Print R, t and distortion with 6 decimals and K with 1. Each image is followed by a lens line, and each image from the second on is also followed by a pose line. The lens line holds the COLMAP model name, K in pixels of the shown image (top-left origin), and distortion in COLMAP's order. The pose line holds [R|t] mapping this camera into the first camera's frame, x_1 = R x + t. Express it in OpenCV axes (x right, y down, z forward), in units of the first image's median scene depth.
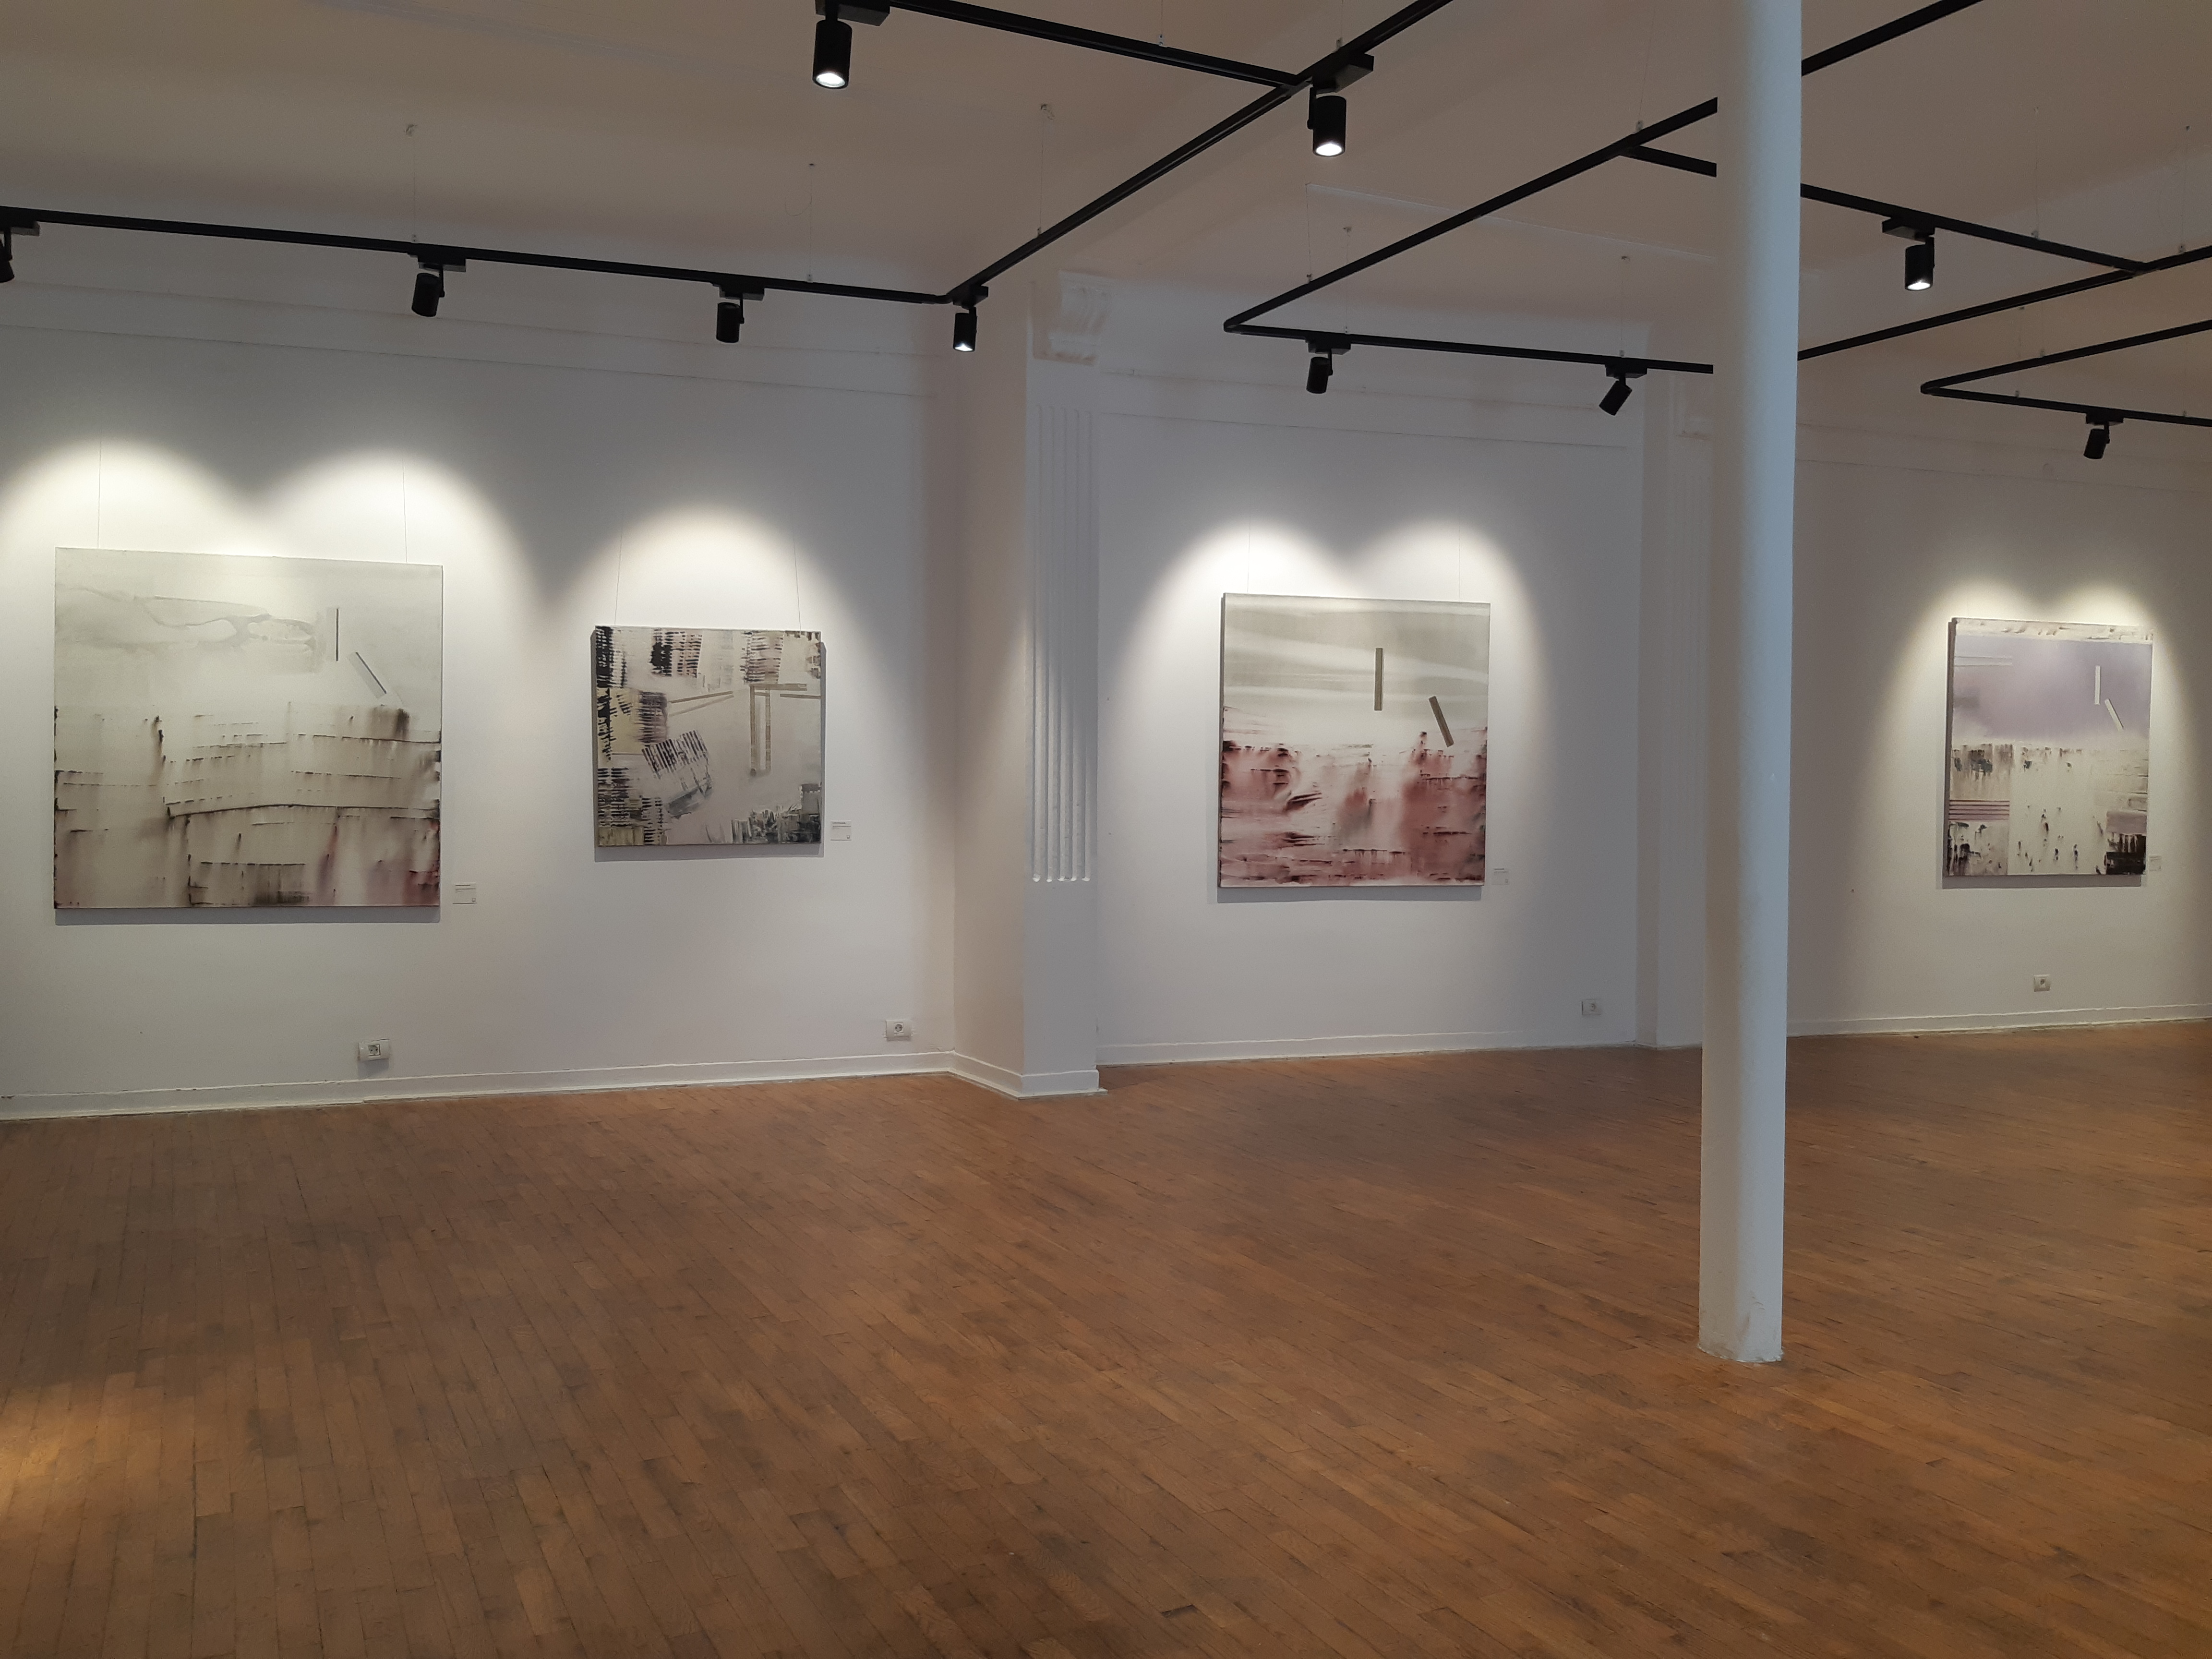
lens RADIAL K [[1710.0, 0, 1098.7], [0, 1710.0, 821.3], [0, 0, 1]] dist [0.089539, -0.149611]
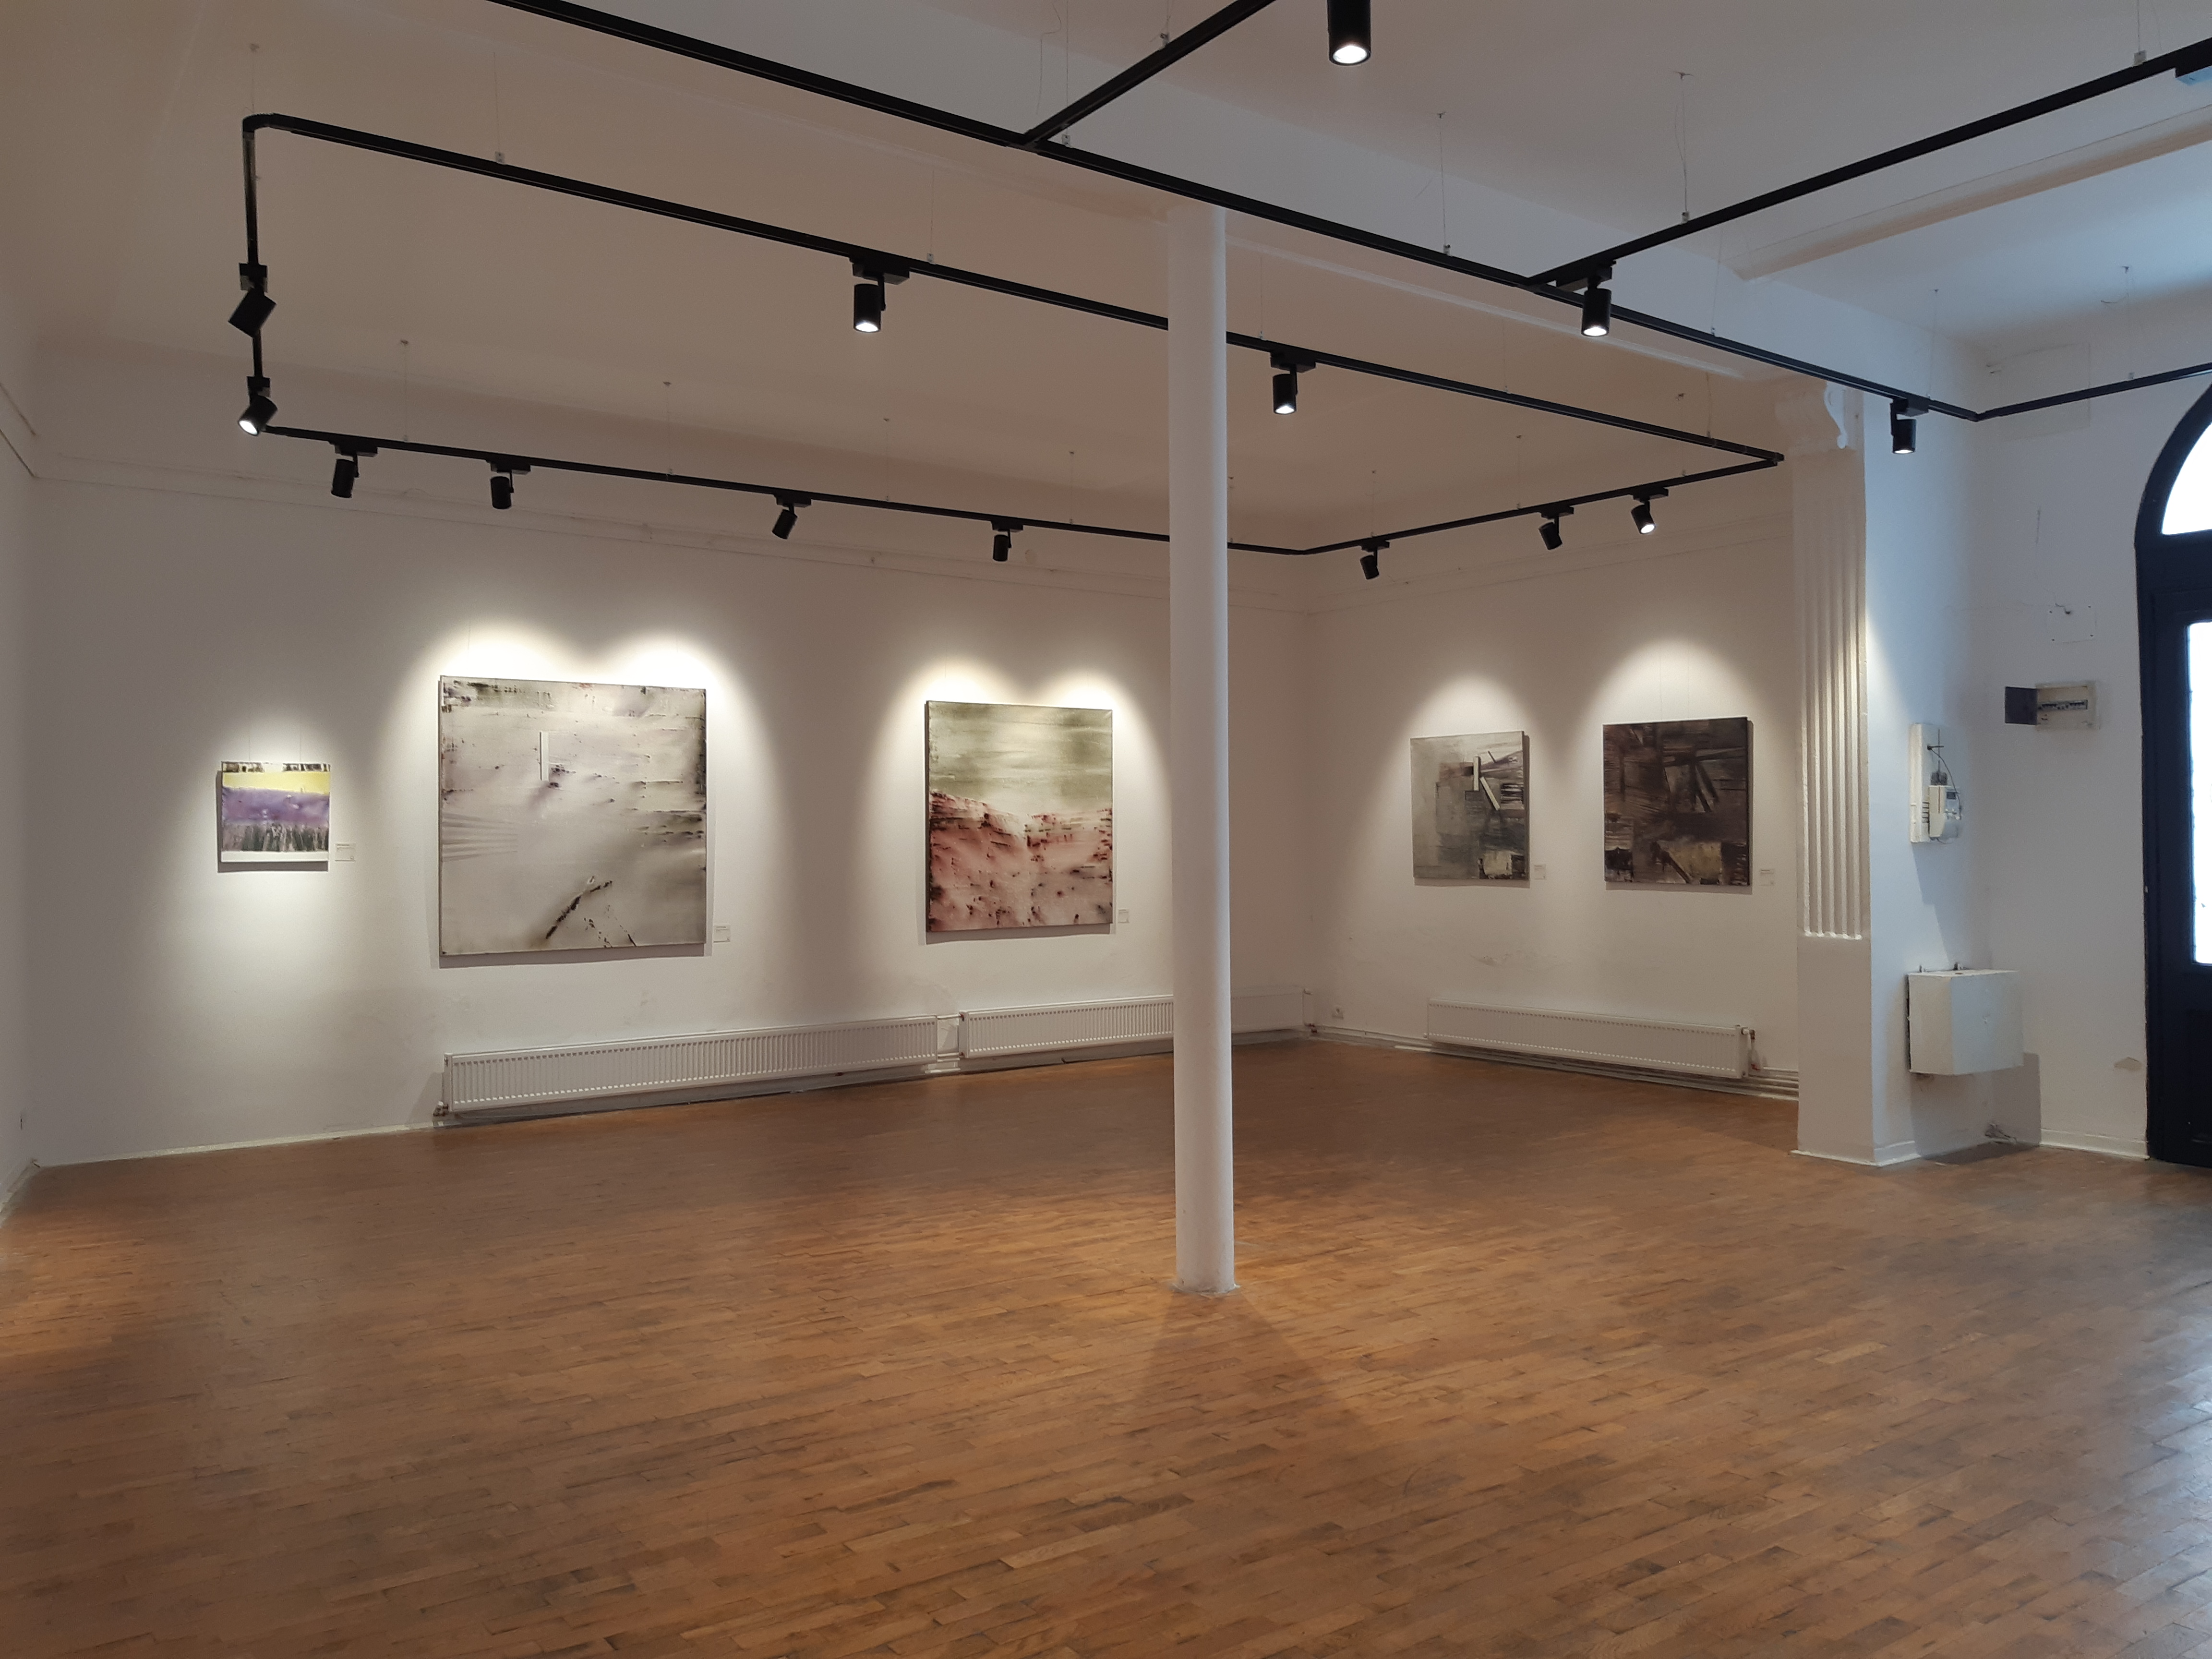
lens RADIAL K [[1710.0, 0, 1094.0], [0, 1710.0, 823.0], [0, 0, 1]] dist [0.089539, -0.149611]
pose [[-0.142368, 0.004867, 0.989802, -0.085628], [0.029527, 0.999564, -0.000667, -0.027158], [-0.989373, 0.029131, -0.142449, 0.852883]]
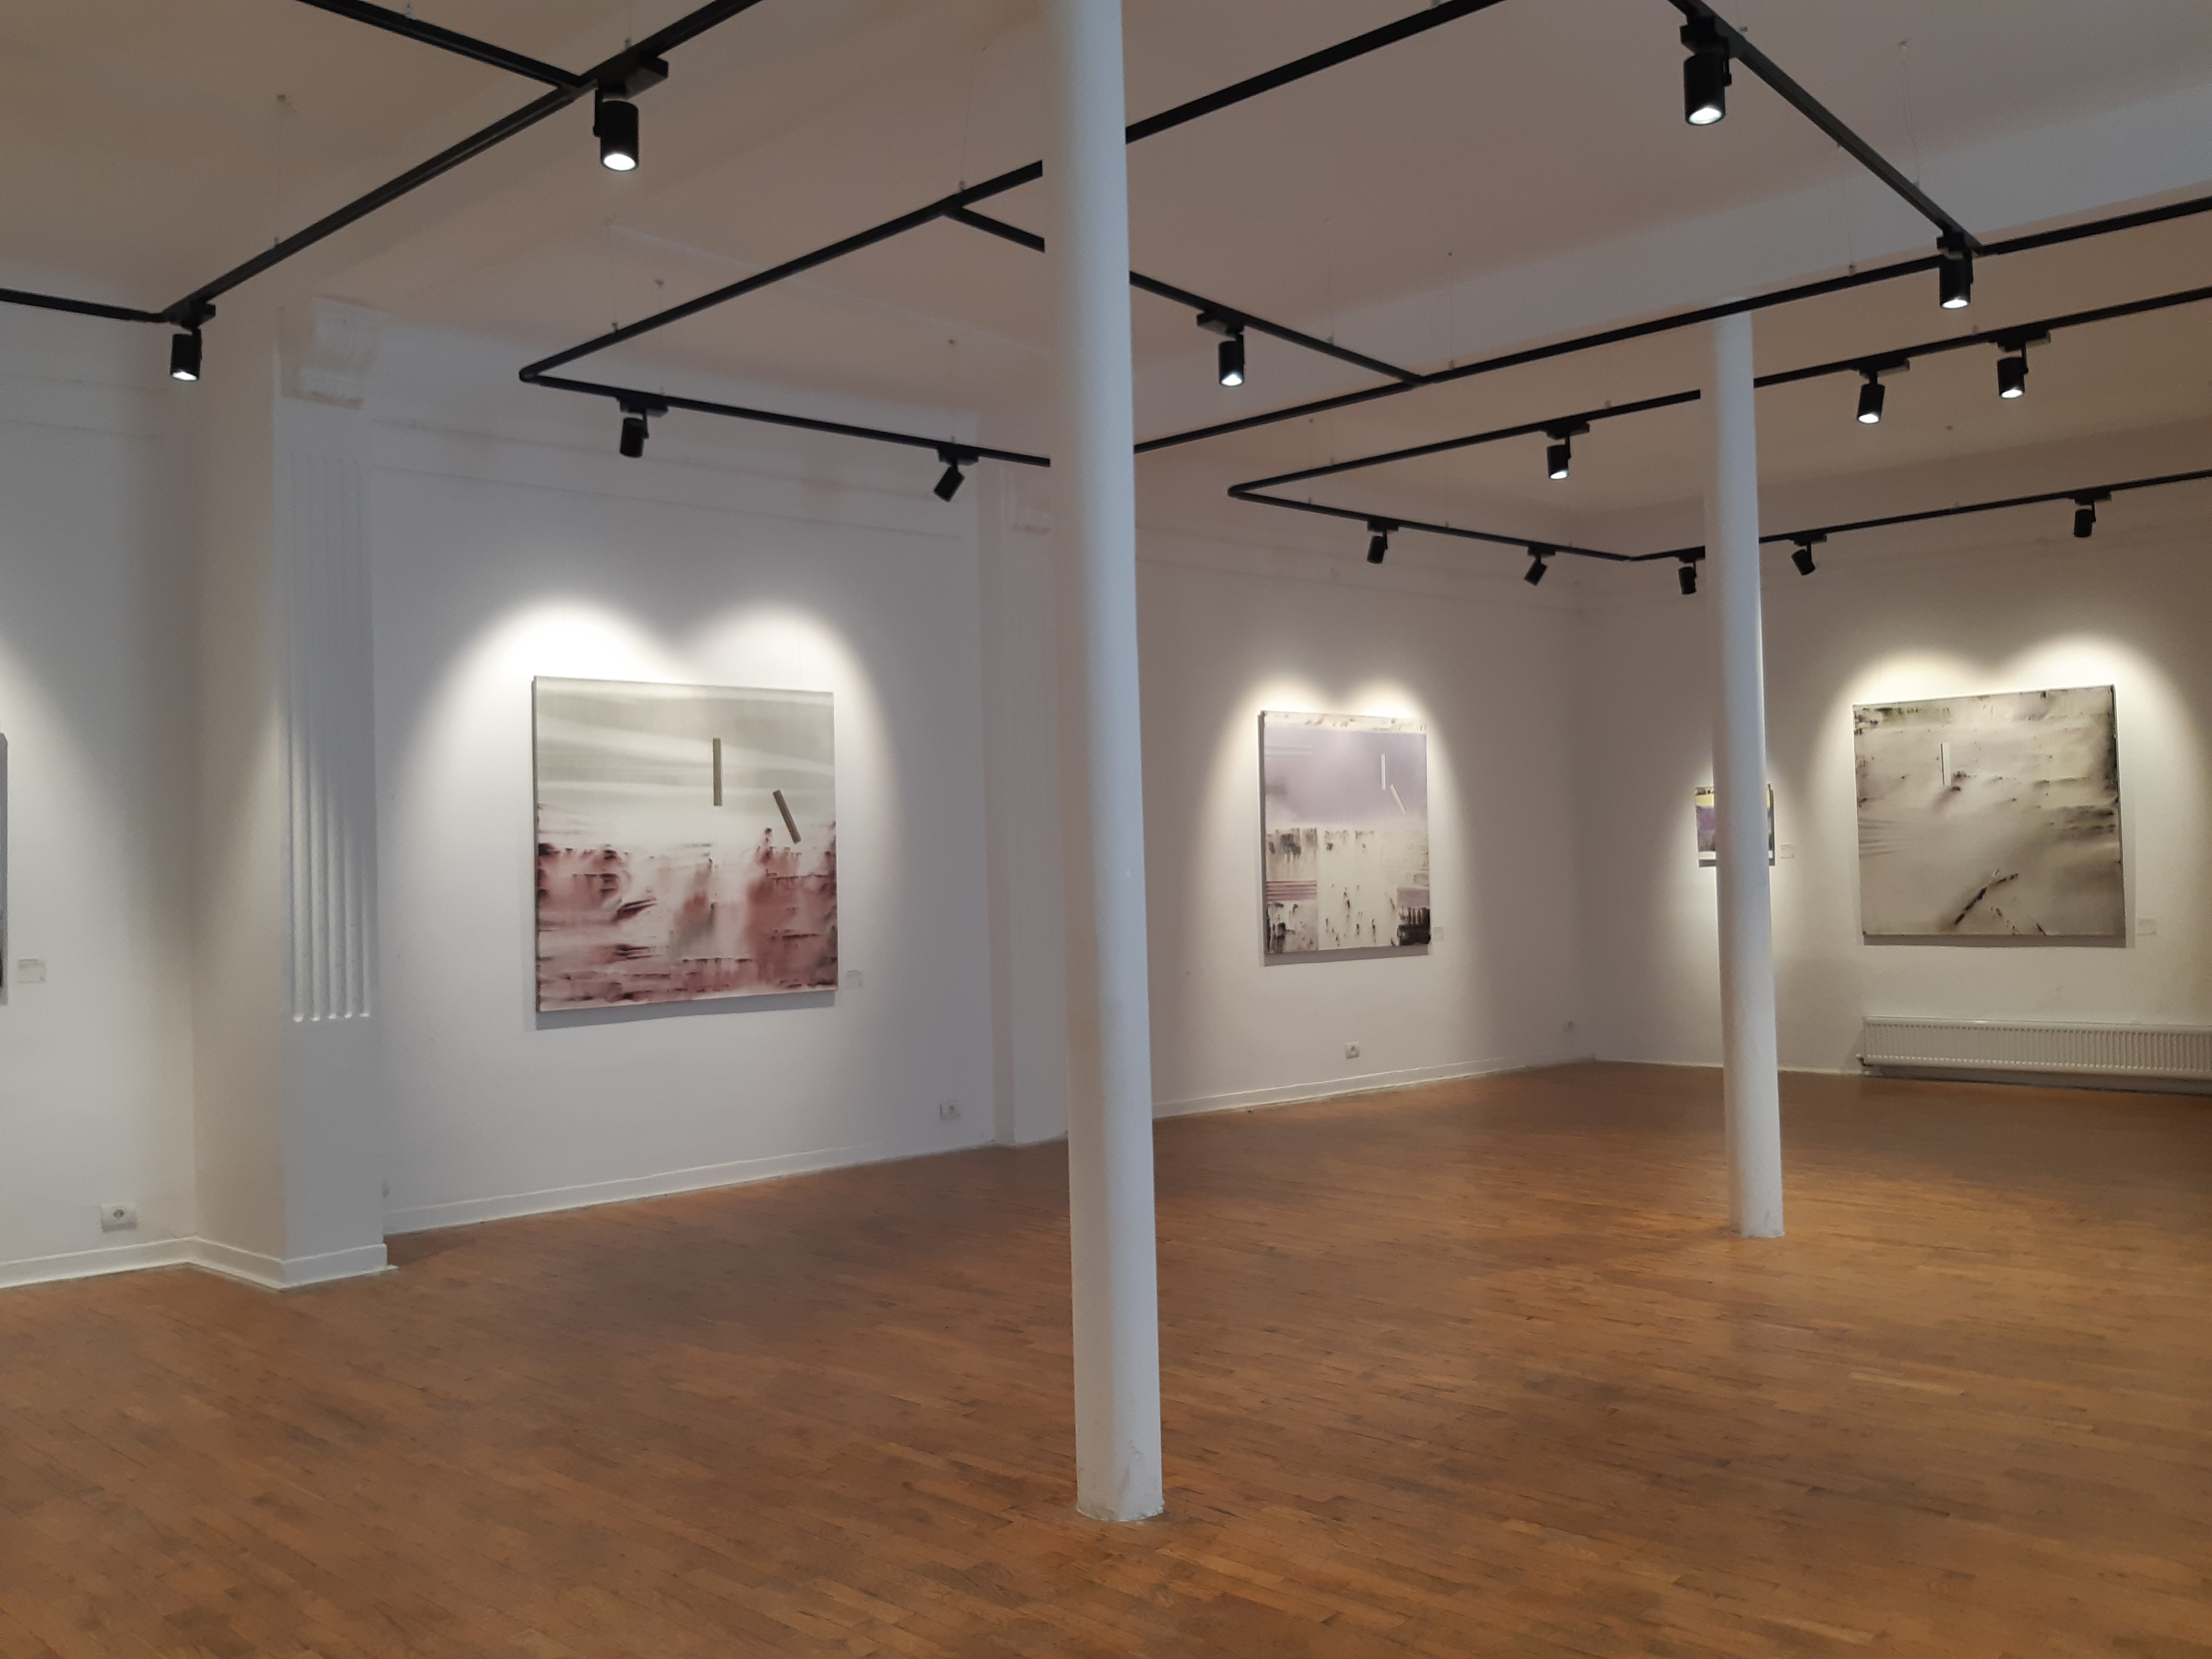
lens RADIAL K [[1710.0, 0, 1086.9], [0, 1710.0, 812.5], [0, 0, 1]] dist [0.089539, -0.149611]
pose [[0.933971, -0.019988, 0.356788, 0.020953], [0.041343, 0.997774, -0.052327, -0.005375], [-0.354948, 0.063622, 0.932719, 0.075754]]
